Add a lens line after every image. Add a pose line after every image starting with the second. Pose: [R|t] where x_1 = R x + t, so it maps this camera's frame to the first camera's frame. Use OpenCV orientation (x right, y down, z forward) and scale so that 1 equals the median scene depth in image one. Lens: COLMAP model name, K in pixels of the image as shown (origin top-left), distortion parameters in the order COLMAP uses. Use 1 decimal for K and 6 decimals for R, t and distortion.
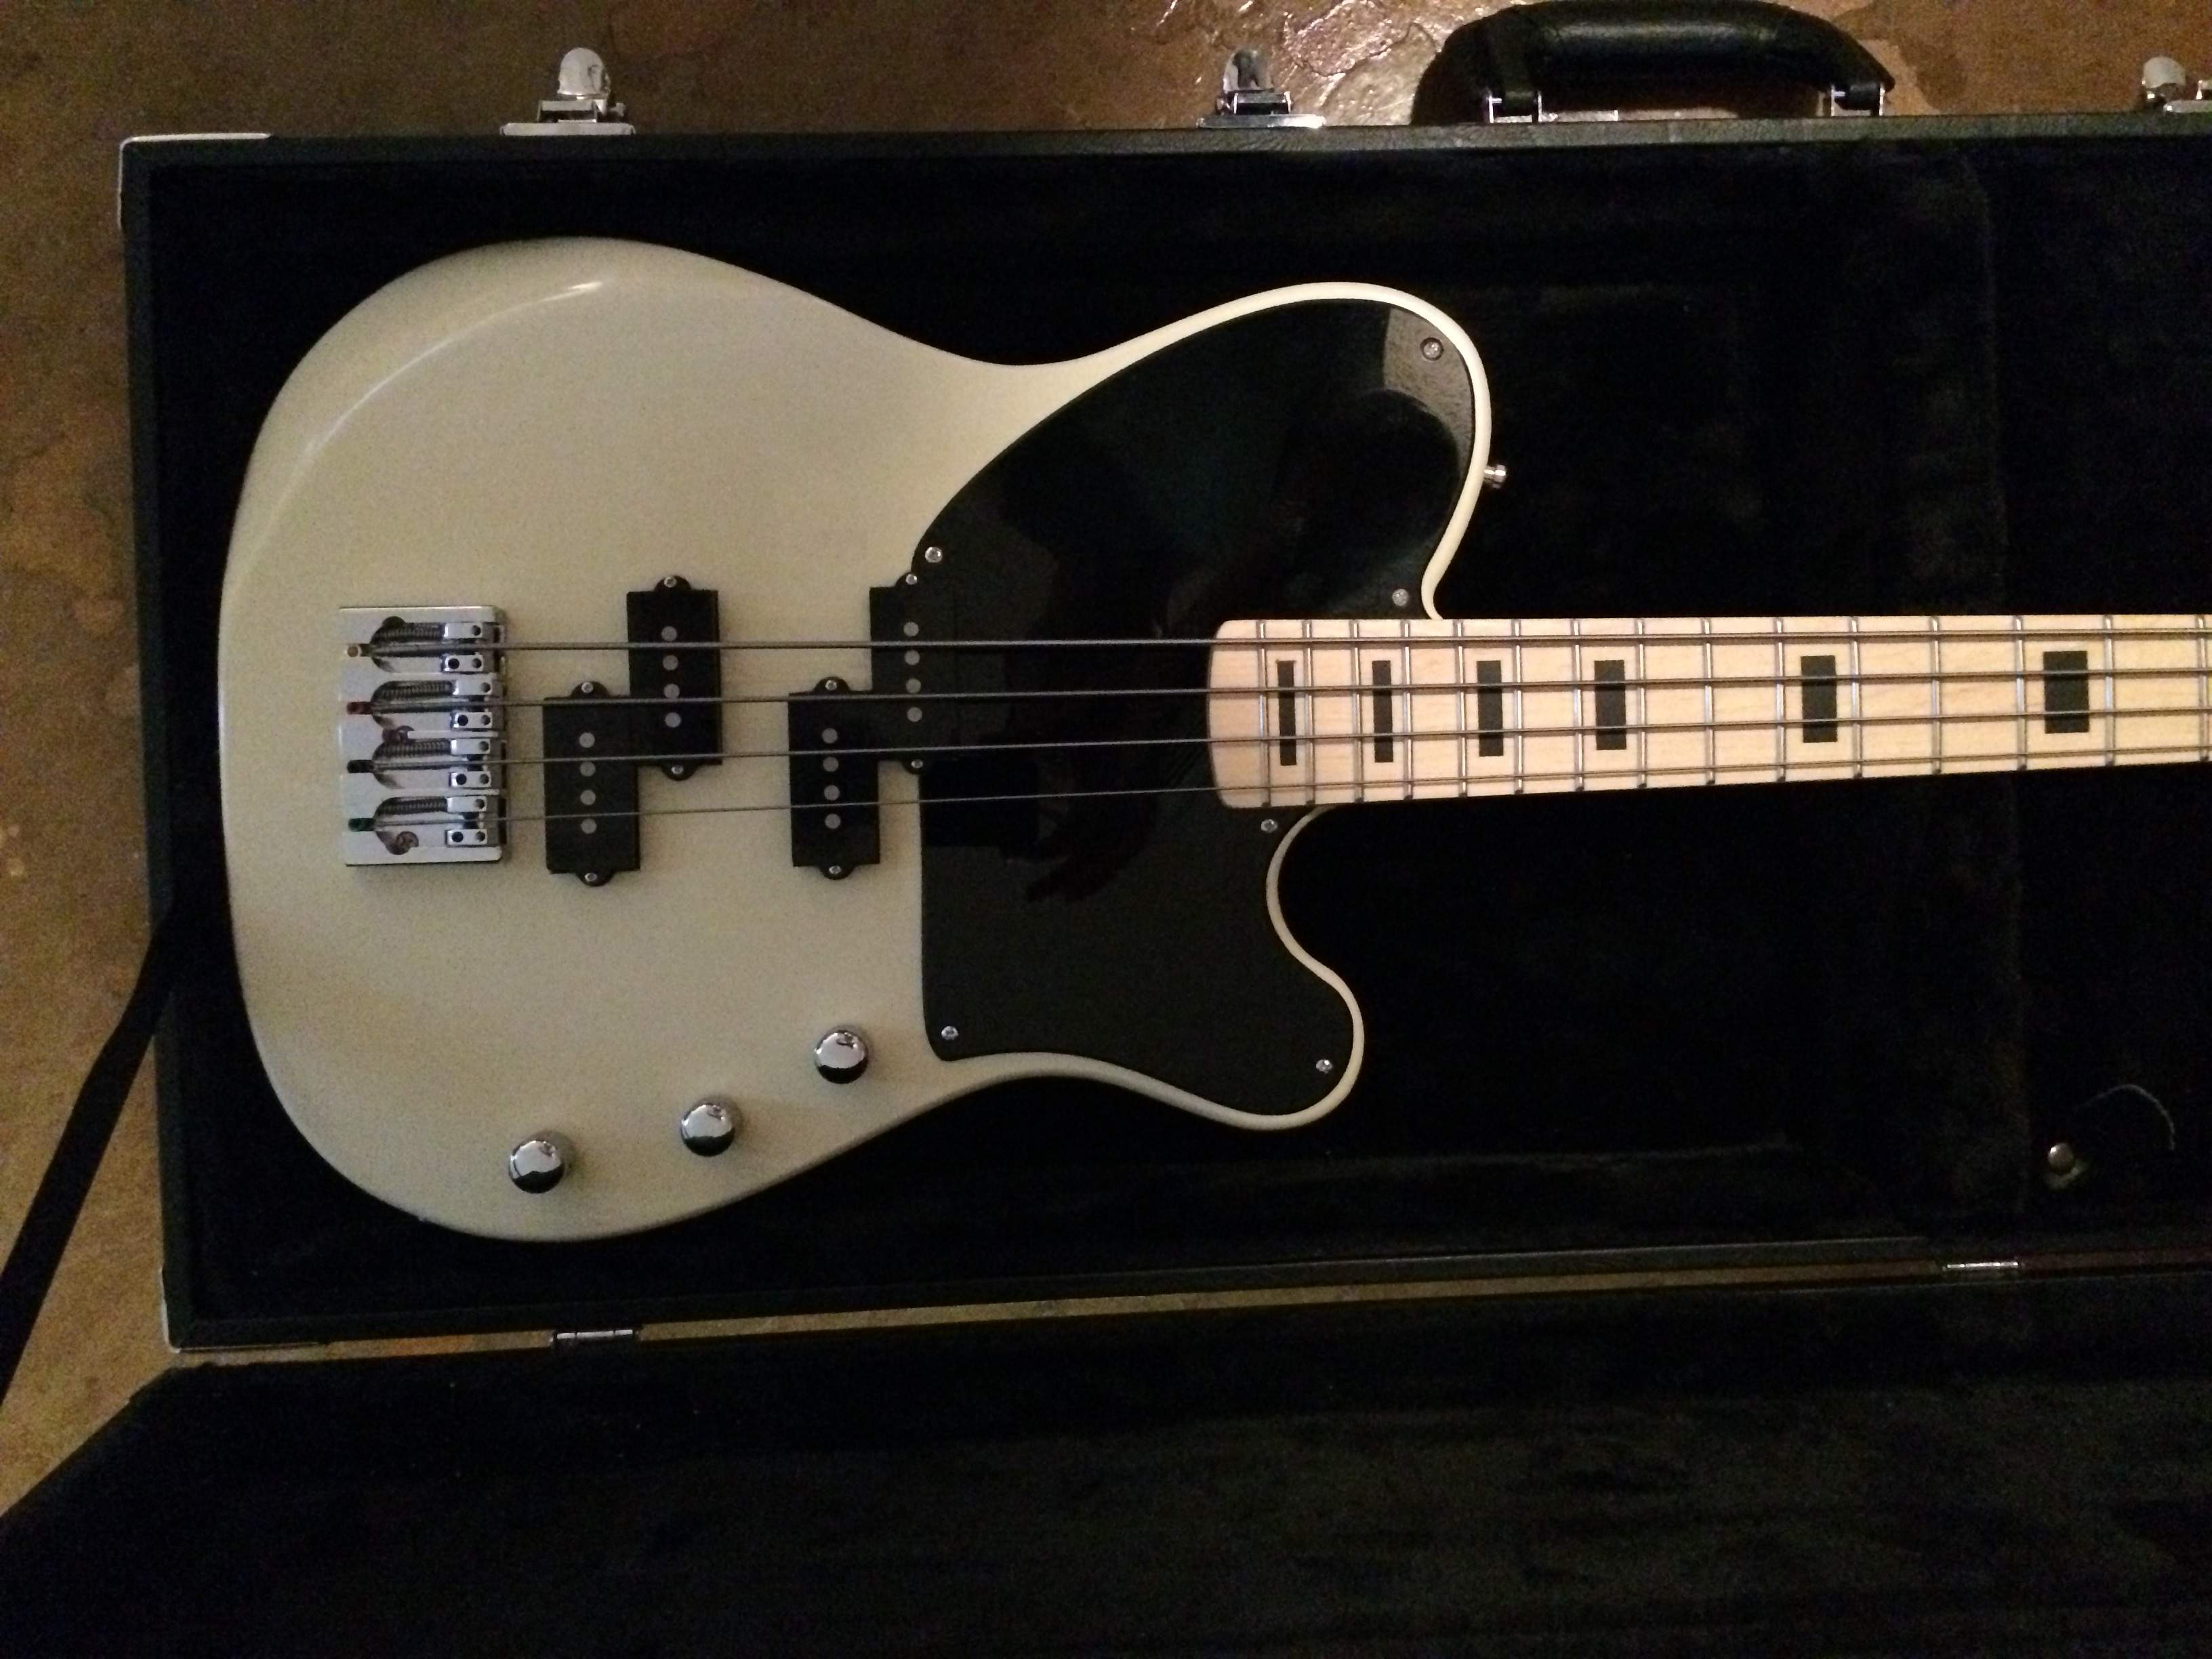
lens RADIAL K [[1995.5, 0, 1070.6], [0, 1995.5, 789.0], [0, 0, 1]] dist [0.081275, -0.121505]
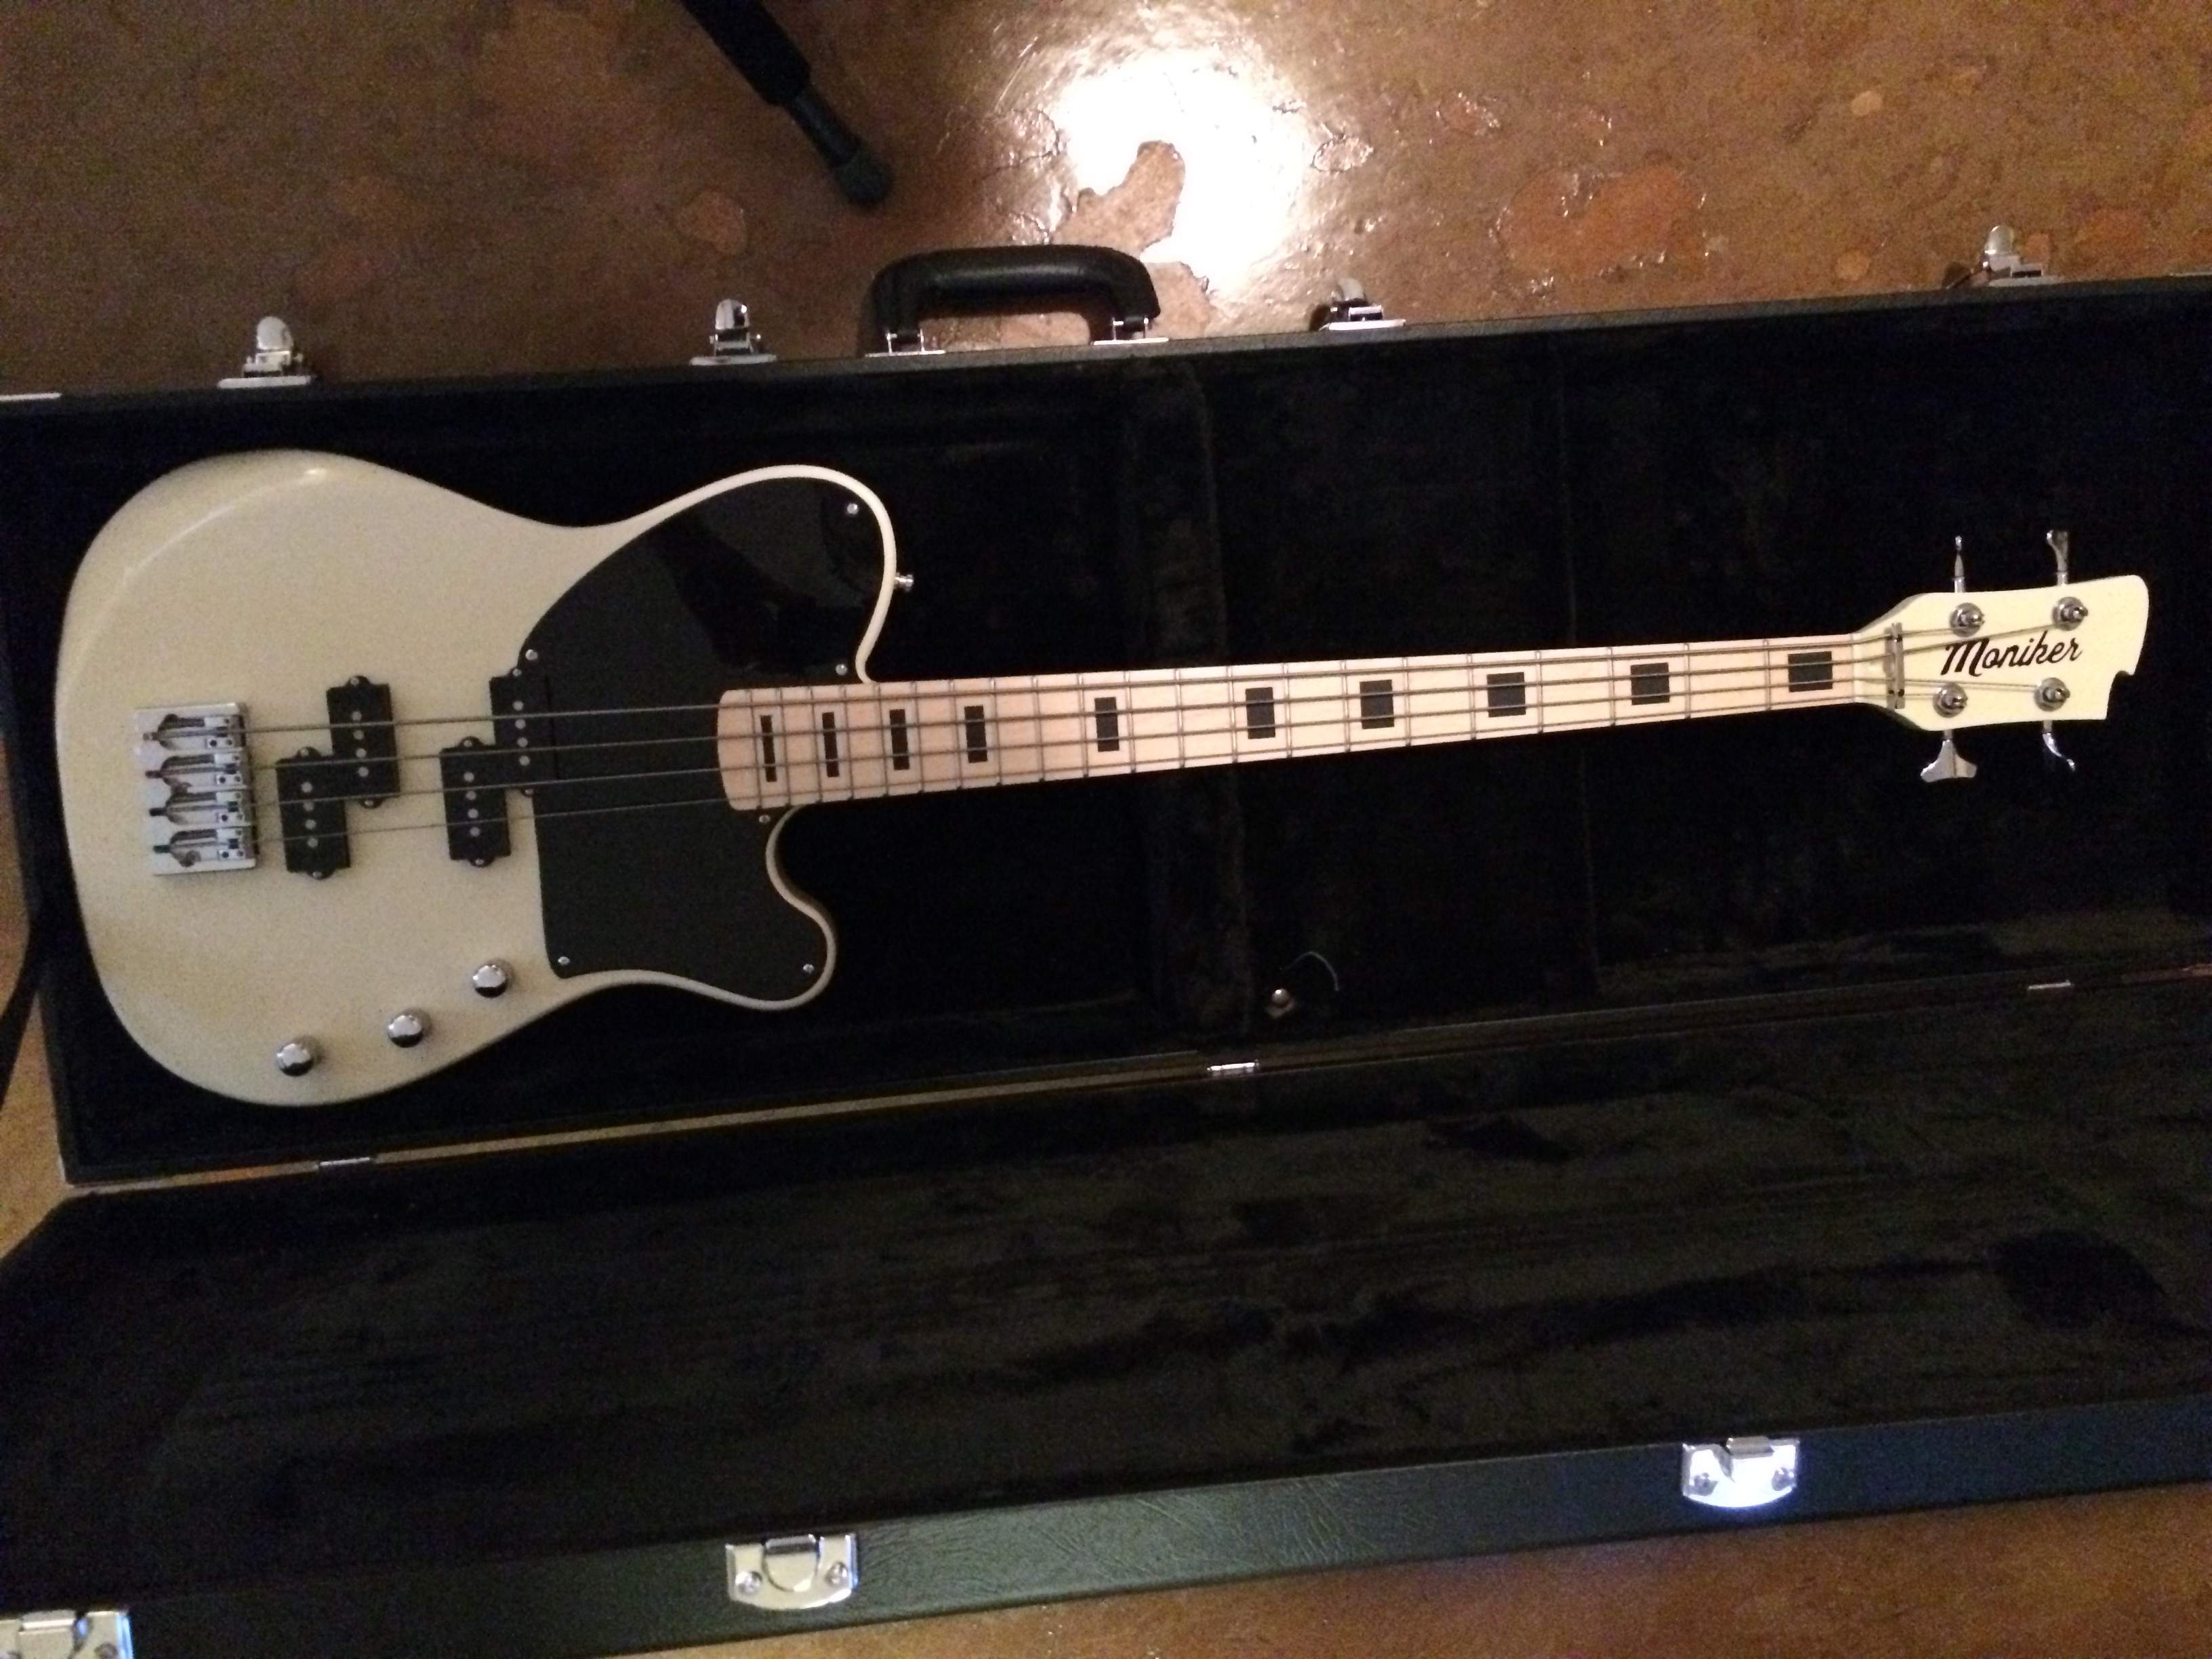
lens RADIAL K [[1995.5, 0, 1089.9], [0, 1995.5, 820.1], [0, 0, 1]] dist [0.081275, -0.121505]
pose [[0.996772, -0.045636, 0.066048, 0.251162], [0.038374, 0.993484, 0.107315, -0.139891], [-0.070515, -0.104434, 0.992029, -0.573681]]
